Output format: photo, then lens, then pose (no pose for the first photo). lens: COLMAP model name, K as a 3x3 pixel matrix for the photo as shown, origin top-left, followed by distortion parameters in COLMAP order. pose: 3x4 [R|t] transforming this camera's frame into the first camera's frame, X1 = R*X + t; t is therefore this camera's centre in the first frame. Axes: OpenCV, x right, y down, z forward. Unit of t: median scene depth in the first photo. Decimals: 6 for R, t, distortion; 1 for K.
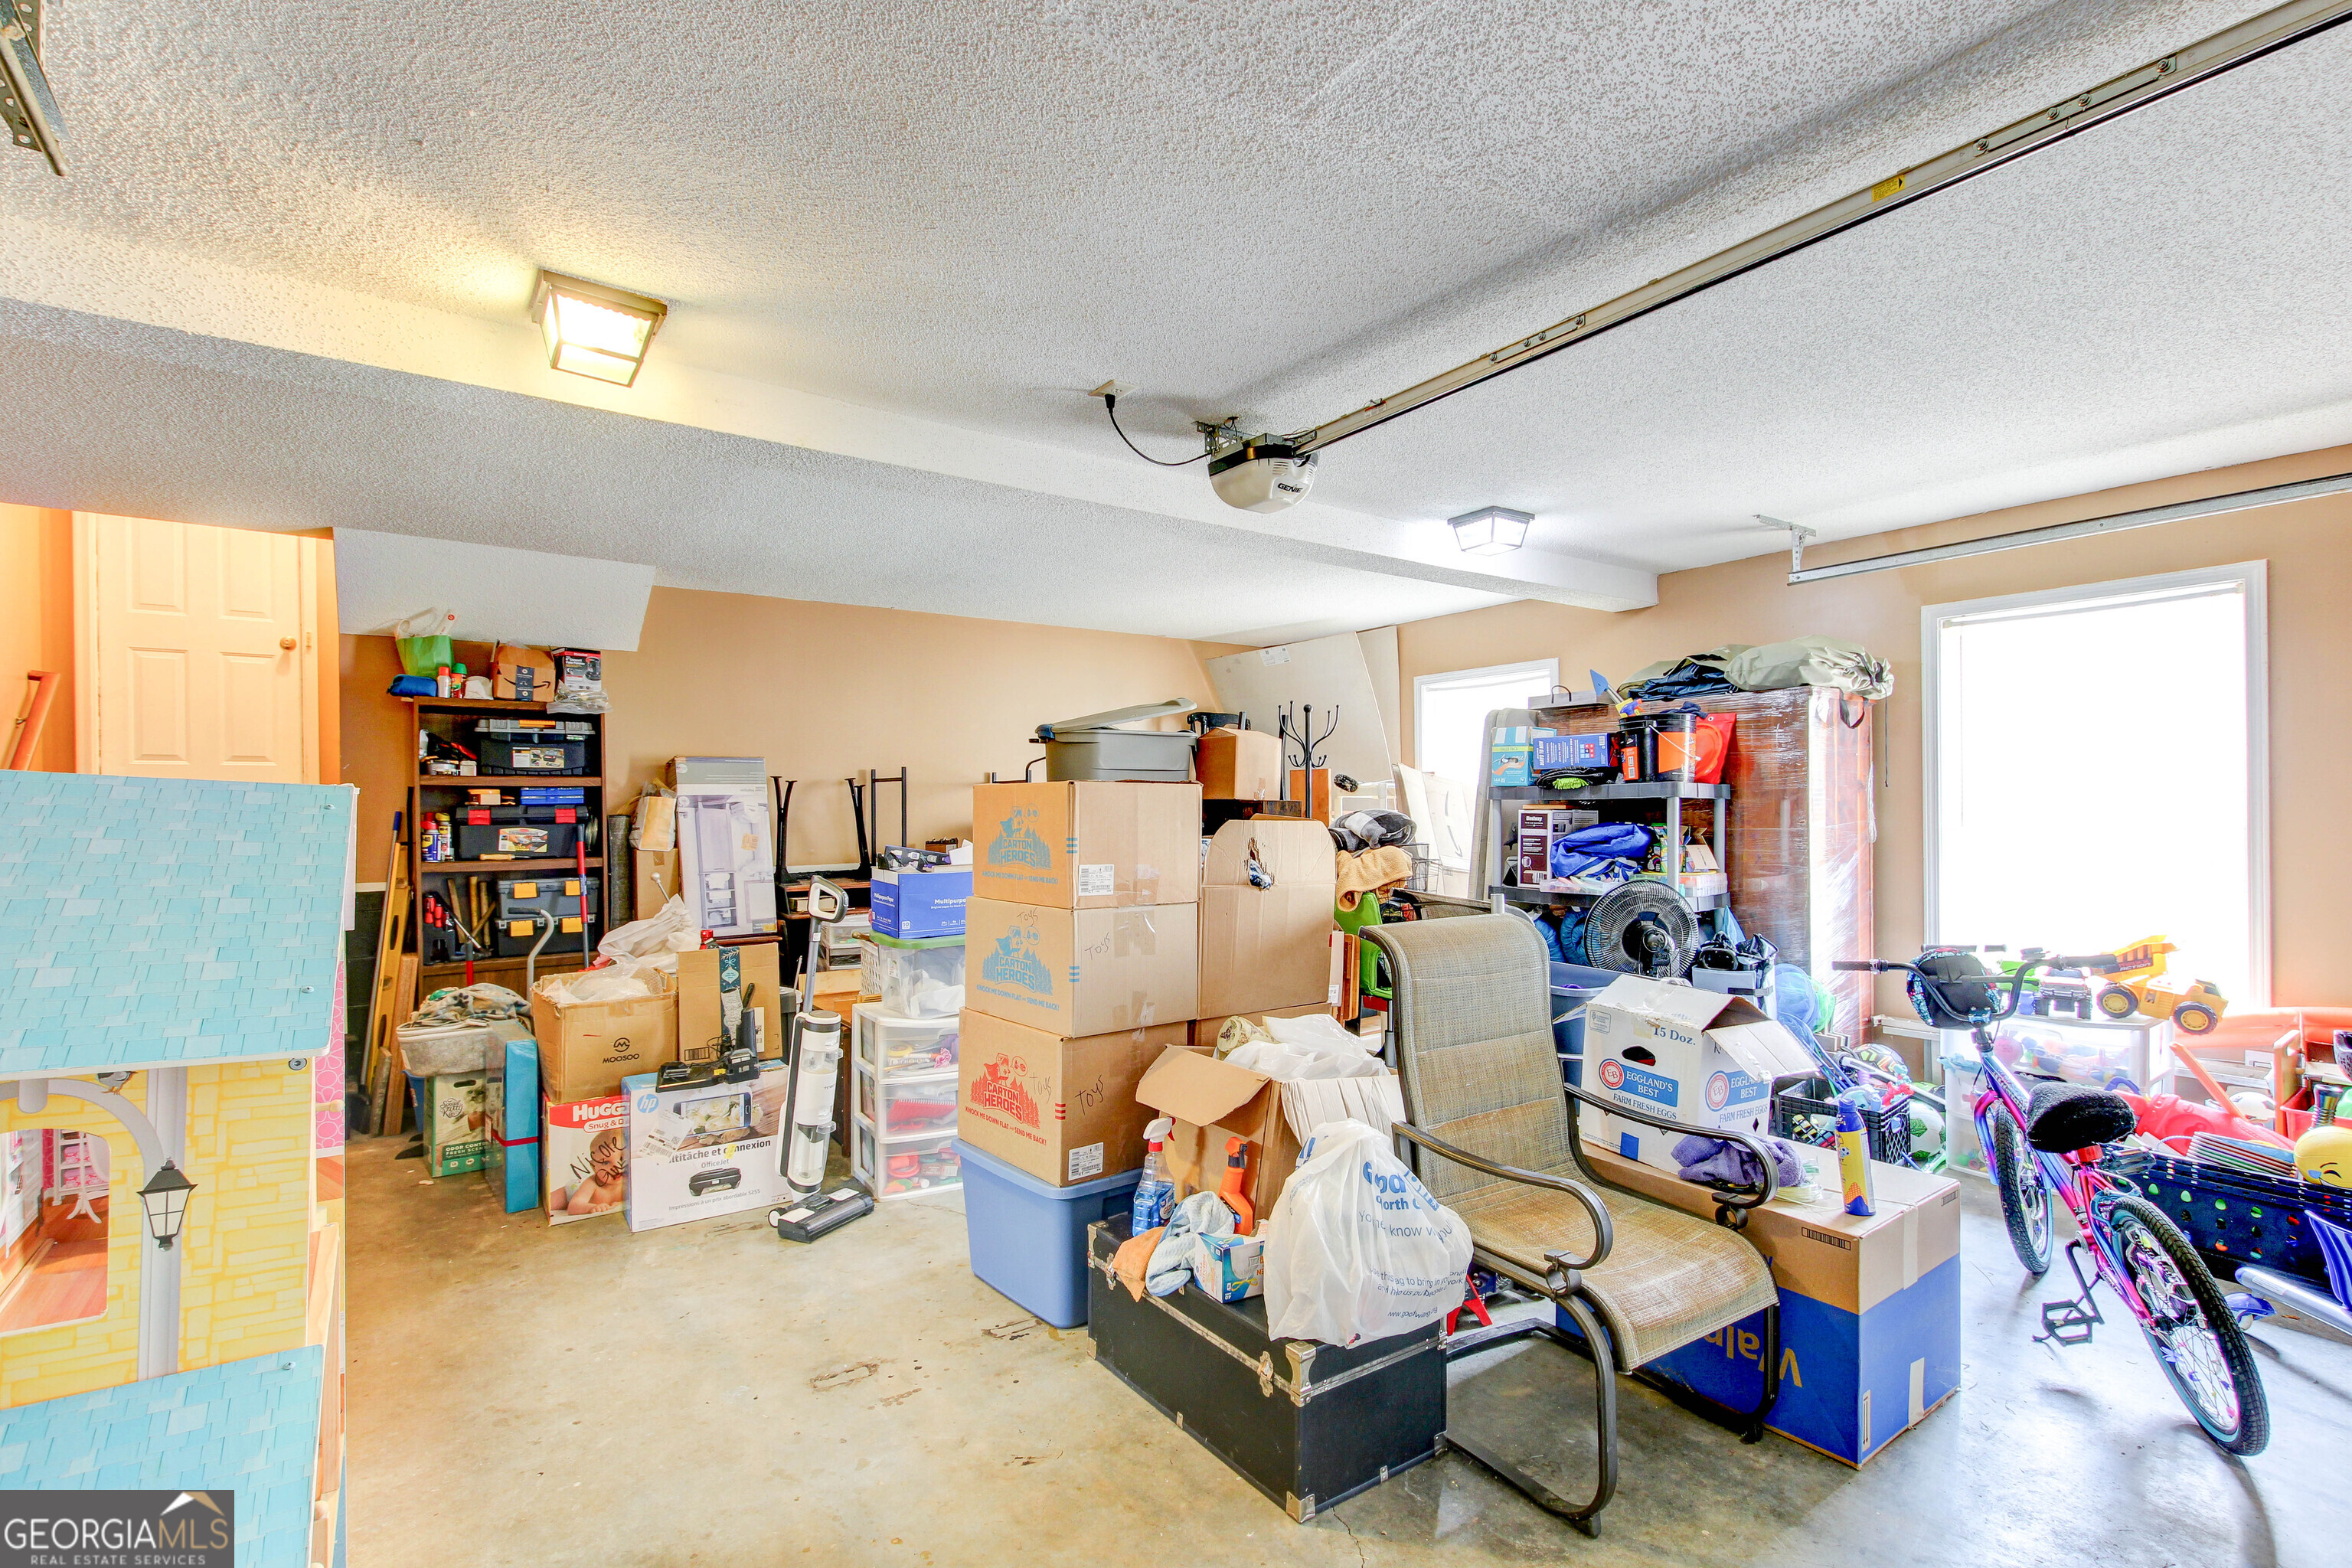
lens RADIAL K [[1084.5, 0, 1187.2], [0, 1084.5, 799.9], [0, 0, 1]] dist [0.014893, -0.008679]
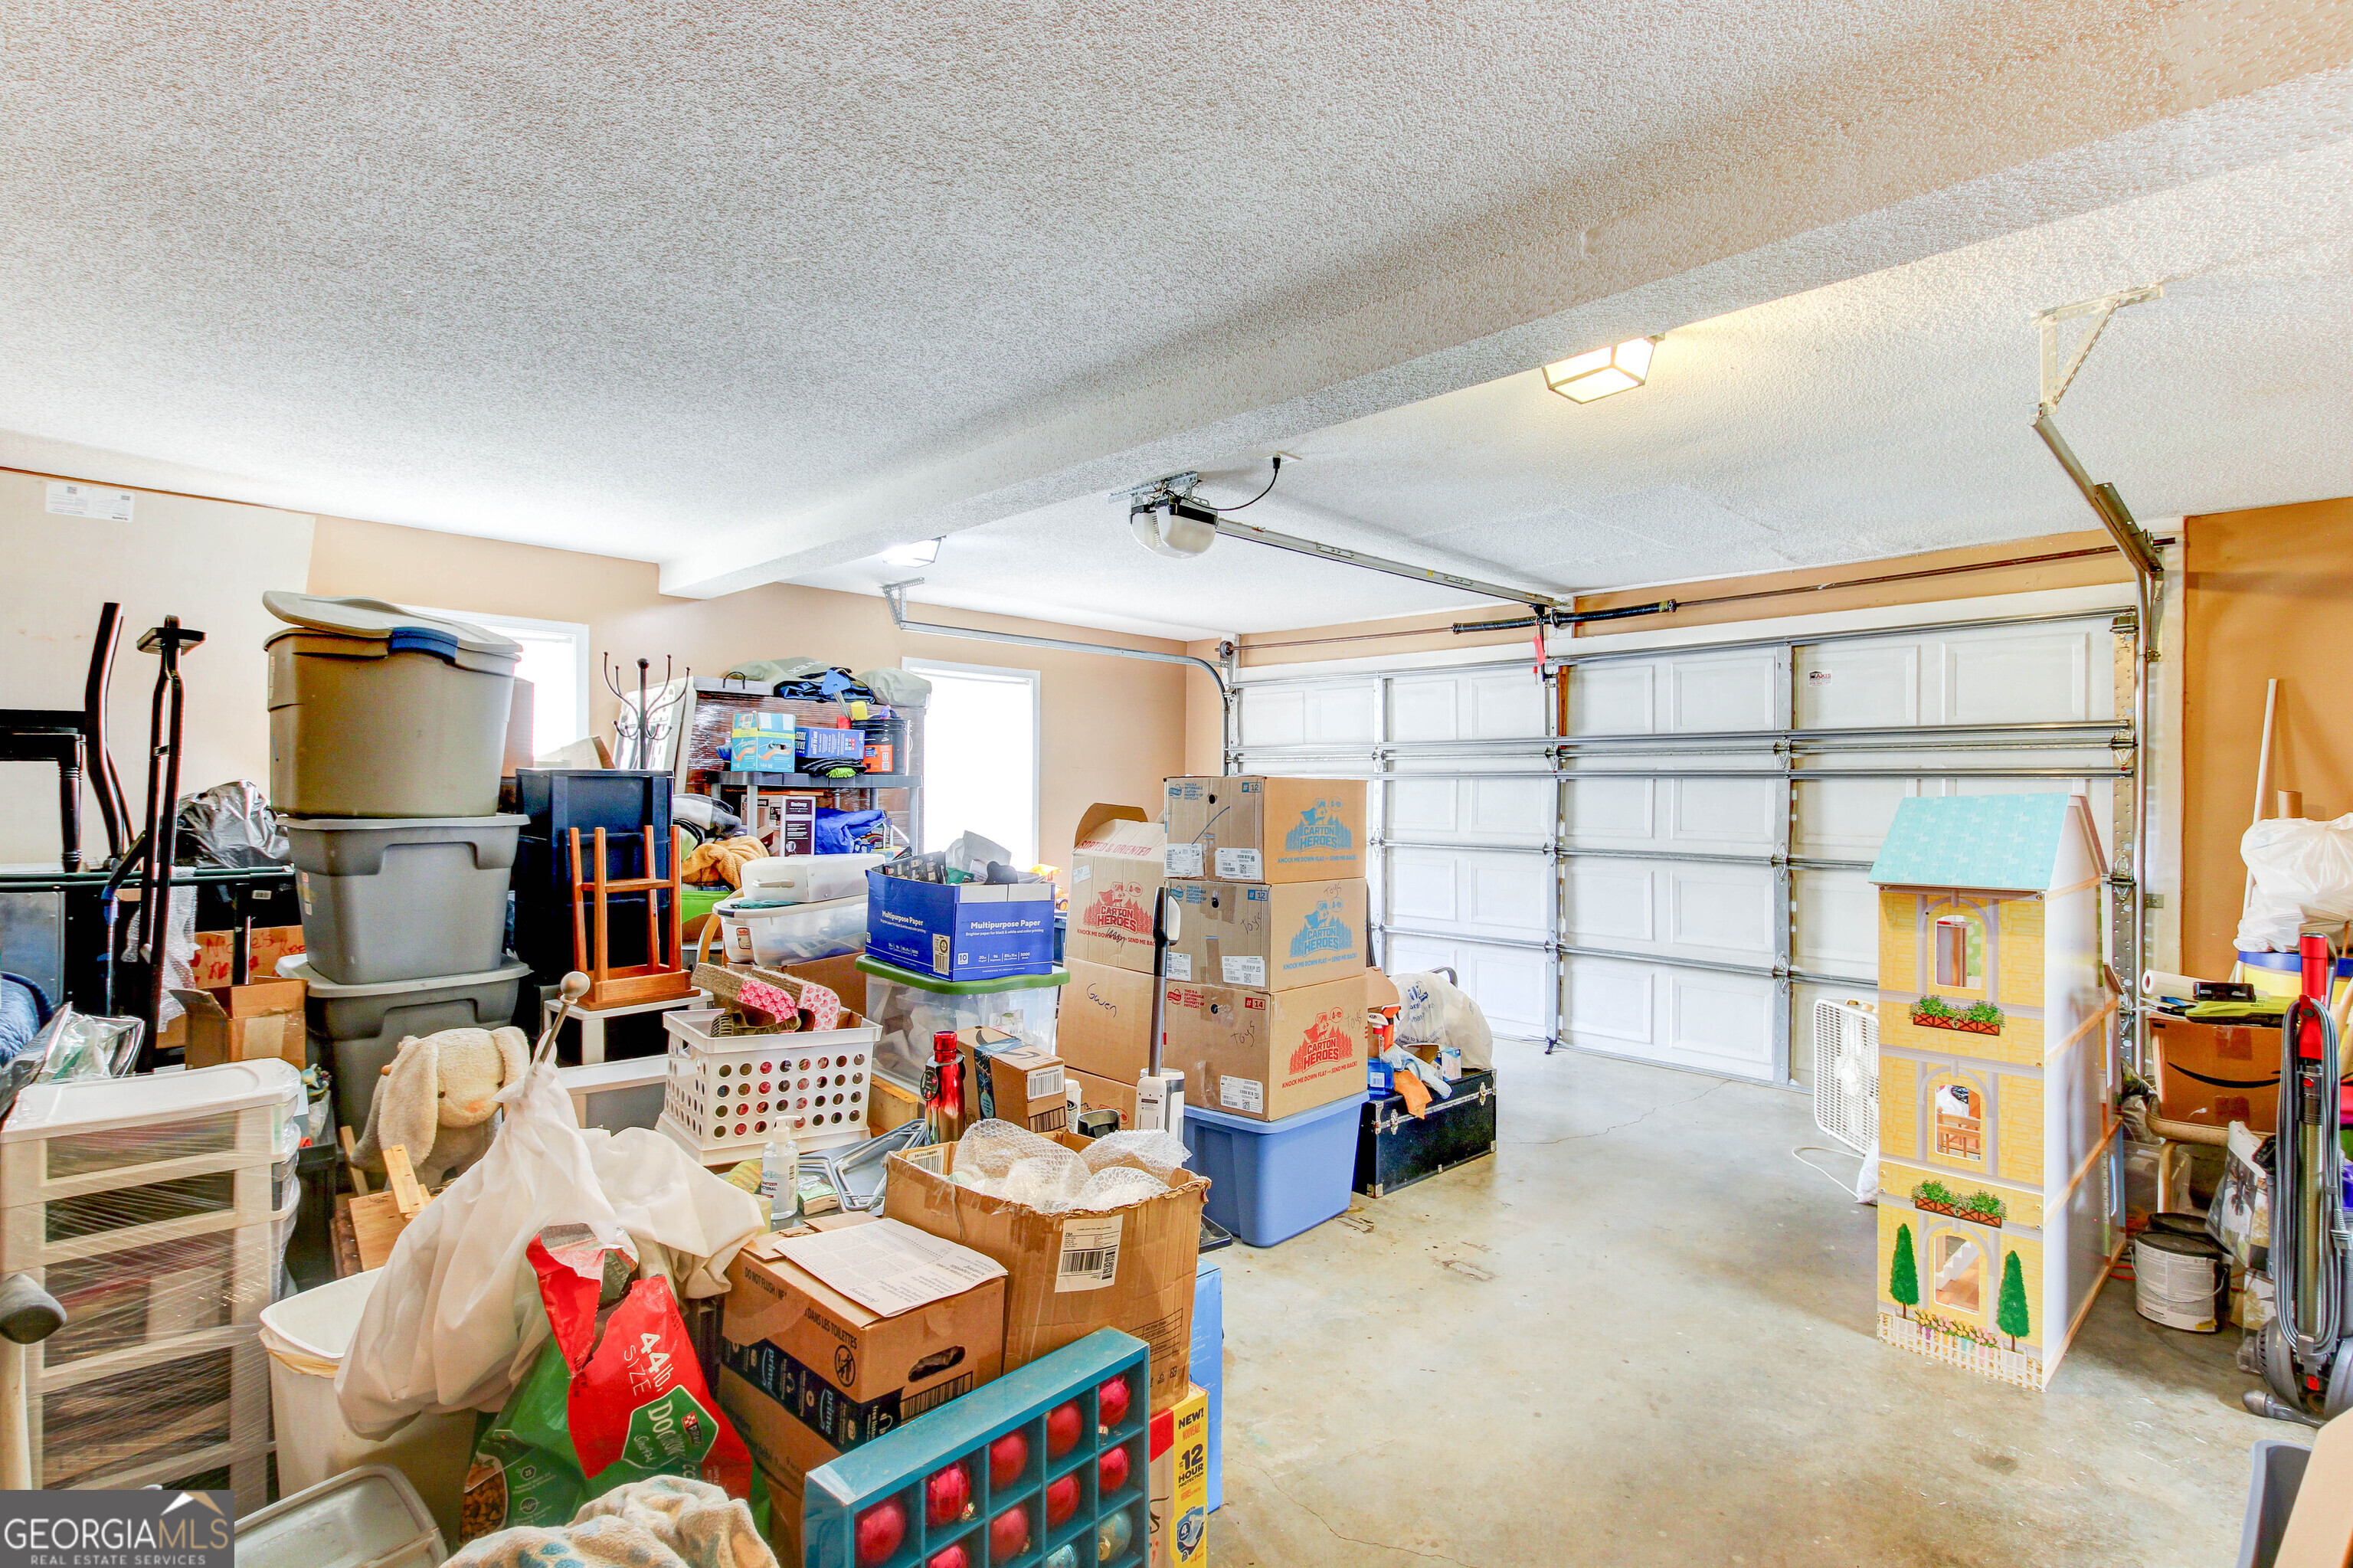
lens RADIAL K [[1085.0, 0, 1190.4], [0, 1085.0, 778.6], [0, 0, 1]] dist [0.014893, -0.008679]
pose [[-0.125811, 0.015630, 0.991931, -1.293908], [-0.016623, 0.999702, -0.017861, 0.008006], [-0.991915, -0.018736, -0.125514, 1.280600]]
